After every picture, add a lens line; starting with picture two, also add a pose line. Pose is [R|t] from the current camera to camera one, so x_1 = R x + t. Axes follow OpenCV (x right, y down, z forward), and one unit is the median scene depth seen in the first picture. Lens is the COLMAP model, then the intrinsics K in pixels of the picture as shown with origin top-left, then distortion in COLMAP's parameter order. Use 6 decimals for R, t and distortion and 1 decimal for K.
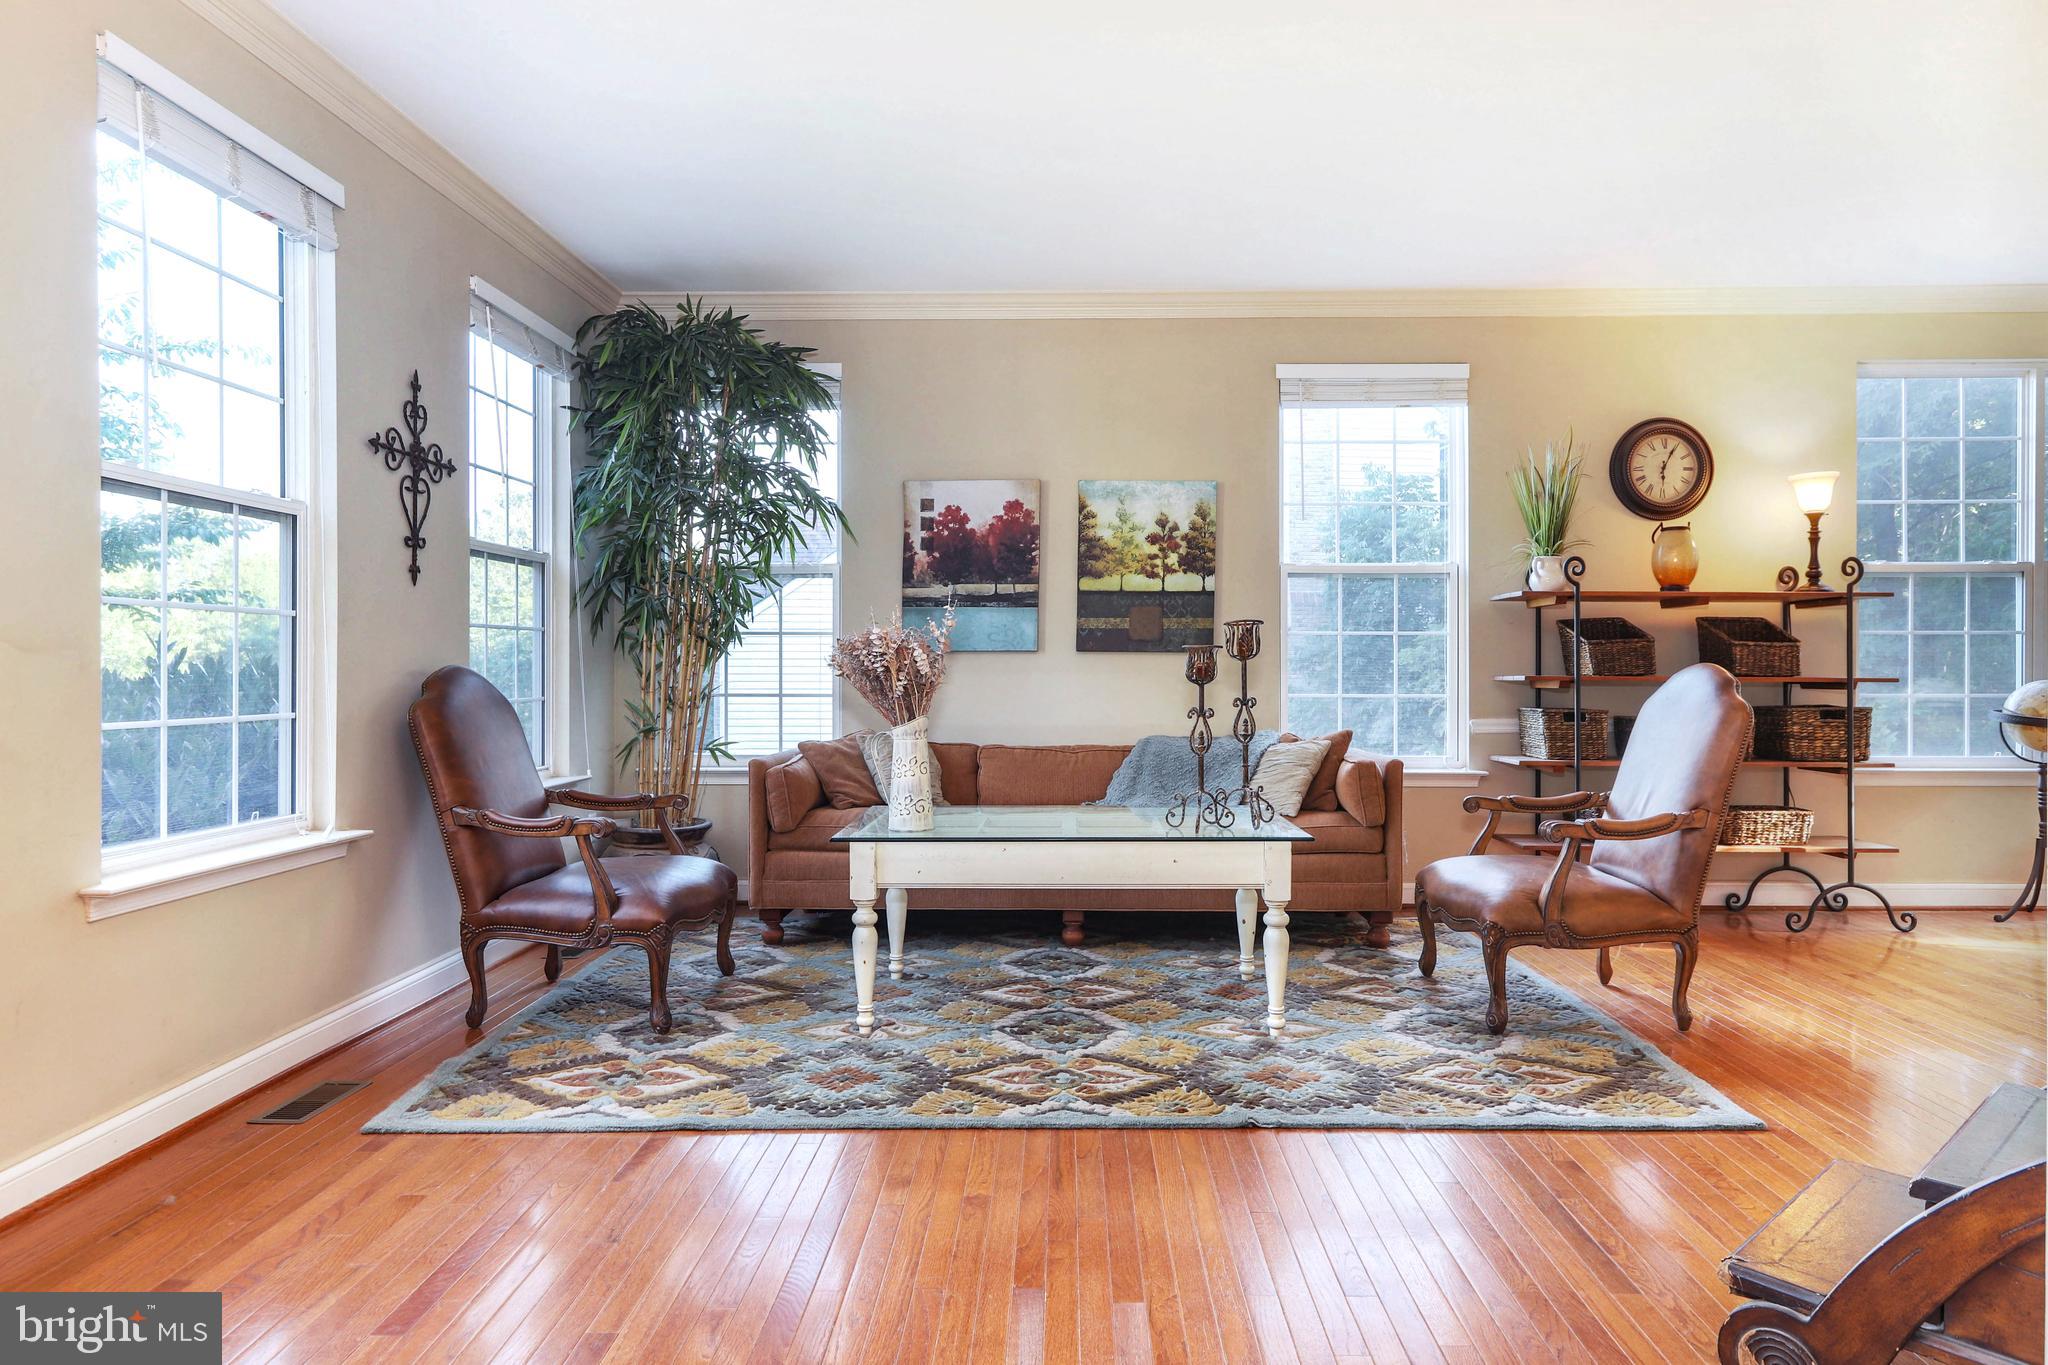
lens RADIAL K [[1236.9, 0, 1030.3], [0, 1236.9, 671.0], [0, 0, 1]] dist [-0.005045, 0.001045]
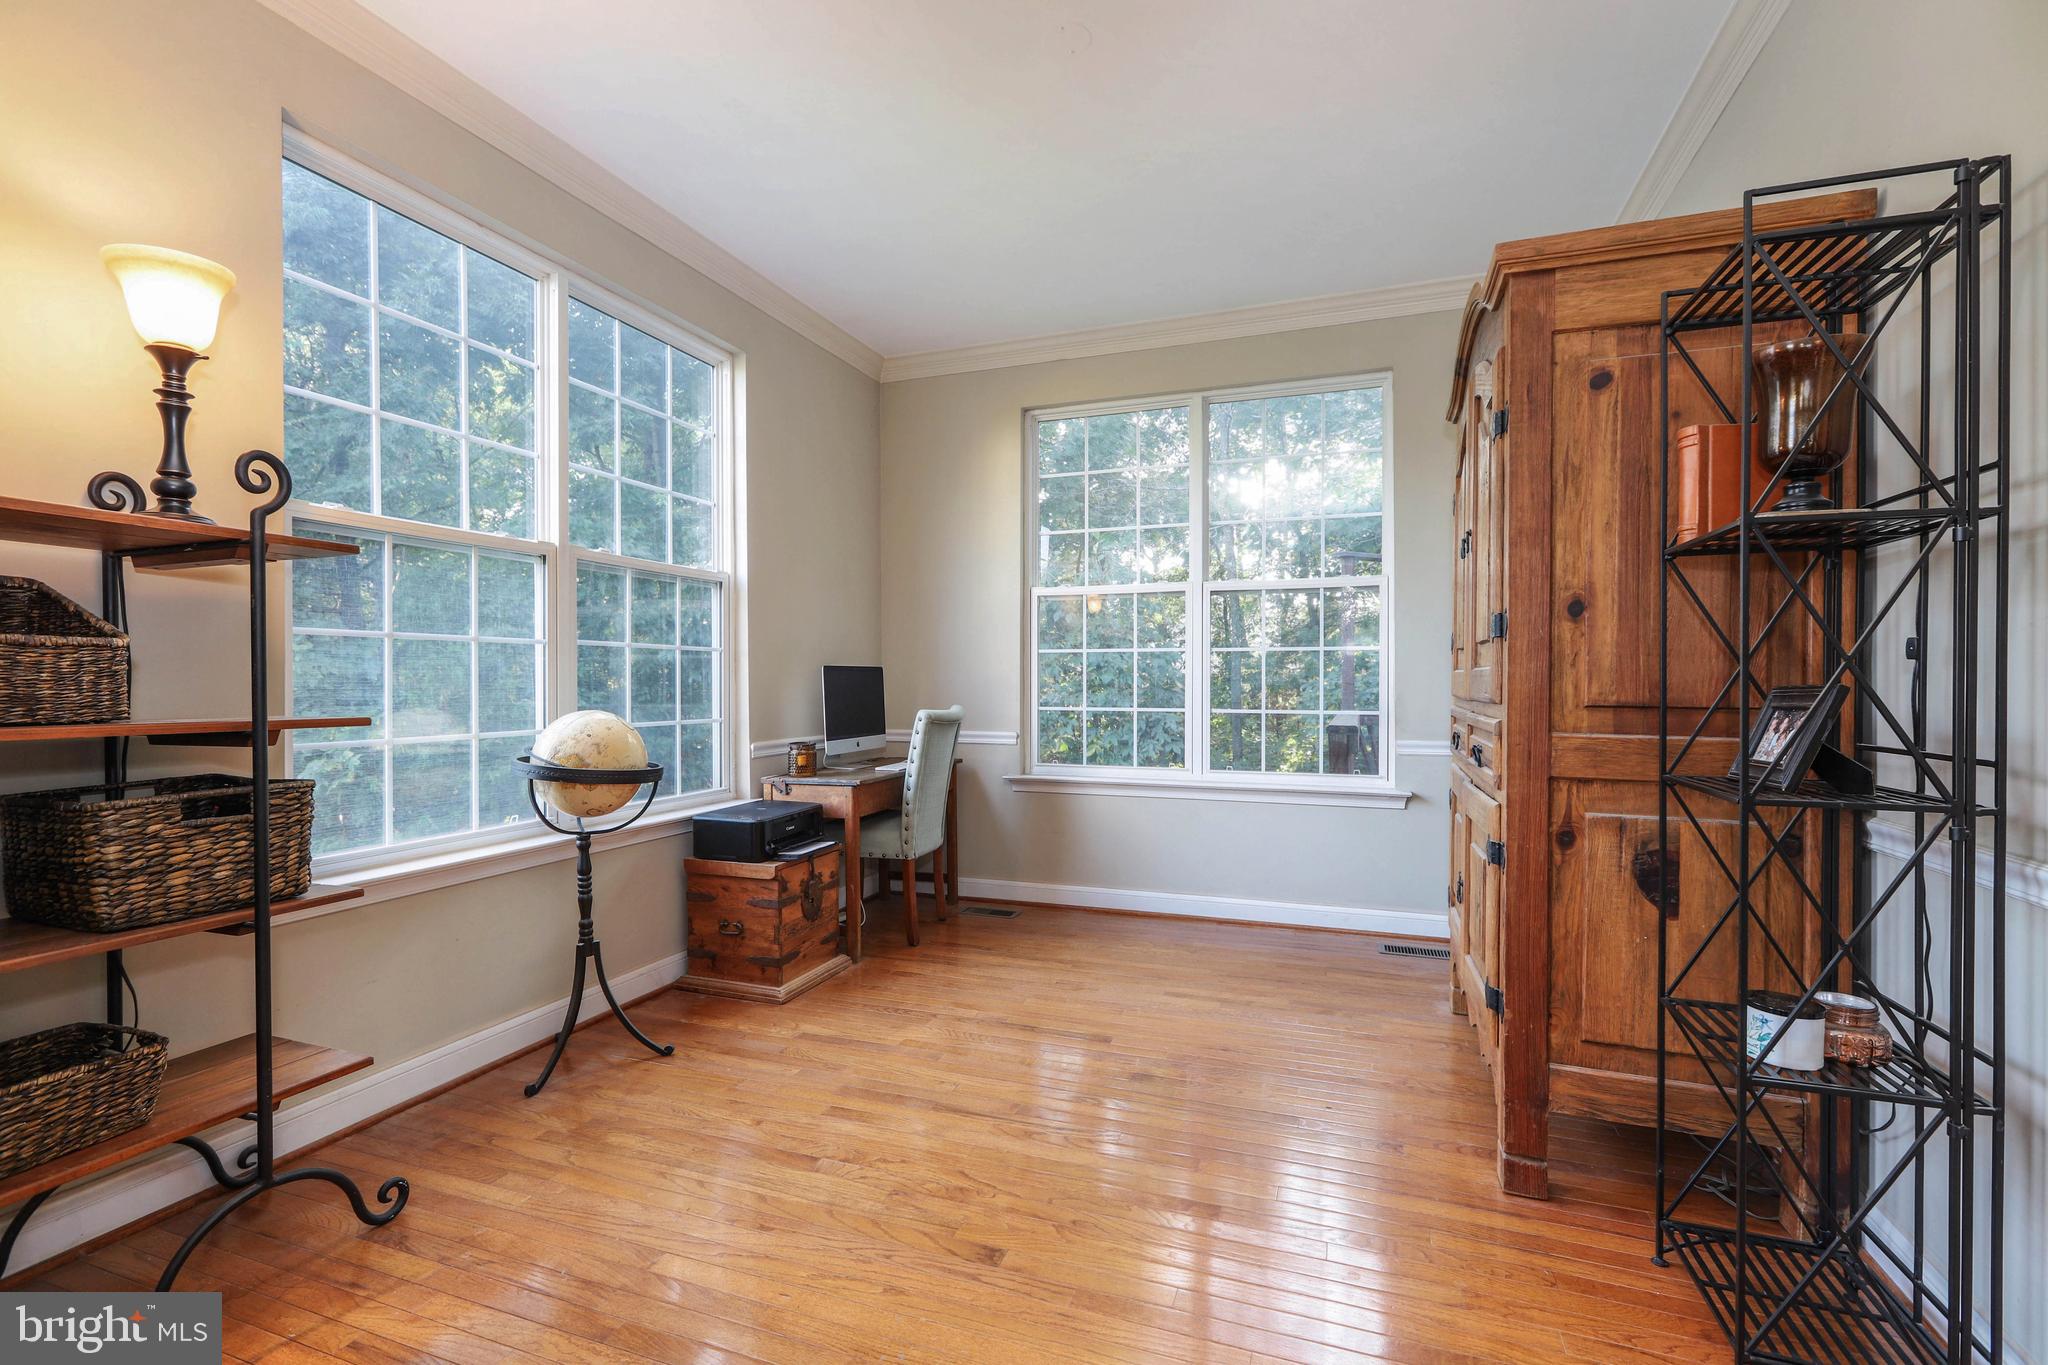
lens RADIAL K [[908.7, 0, 1026.0], [0, 908.7, 687.7], [0, 0, 1]] dist [0.001135, 0.001131]
pose [[0.319846, -0.004255, 0.947460, 0.429312], [0.006346, 0.999977, 0.002348, -0.005353], [-0.947448, 0.005262, 0.319866, 0.615676]]
